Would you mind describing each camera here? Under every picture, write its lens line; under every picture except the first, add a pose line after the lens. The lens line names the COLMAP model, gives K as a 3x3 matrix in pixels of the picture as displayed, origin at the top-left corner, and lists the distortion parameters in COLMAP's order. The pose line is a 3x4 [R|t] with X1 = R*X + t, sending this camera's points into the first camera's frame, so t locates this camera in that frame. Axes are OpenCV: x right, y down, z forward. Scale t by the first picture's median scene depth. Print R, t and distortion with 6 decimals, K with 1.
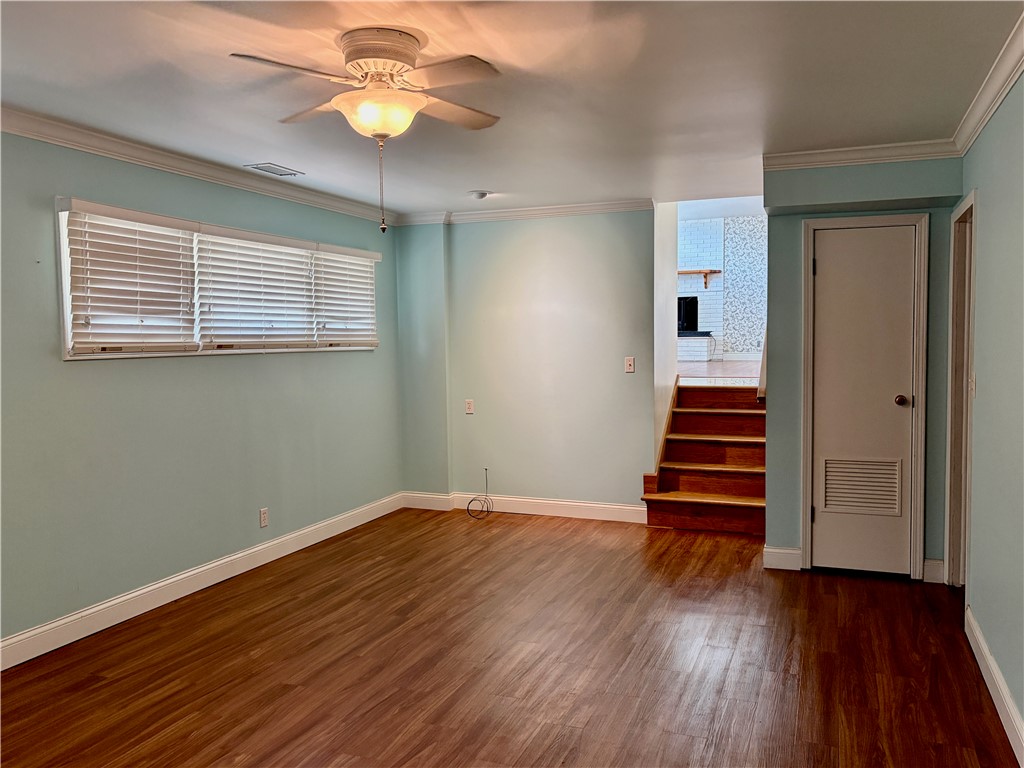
lens RADIAL K [[842.7, 0, 512.0], [0, 842.7, 384.0], [0, 0, 1]] dist [0.008642, 0.010623]
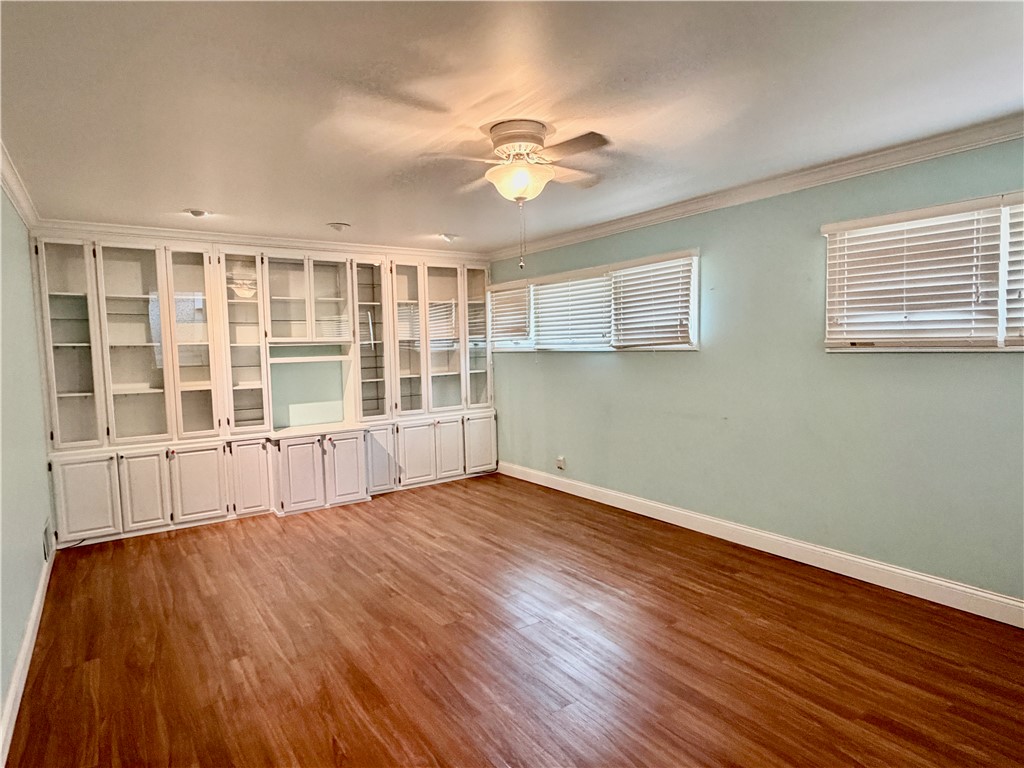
lens RADIAL K [[576.2, 0, 512.0], [0, 576.2, 384.0], [0, 0, 1]] dist [0.006310, 0.001191]
pose [[-0.559075, 0.078847, -0.825359, 0.425896], [-0.018110, 0.994069, 0.107231, -0.059892], [0.828919, 0.074898, -0.554332, 0.995452]]
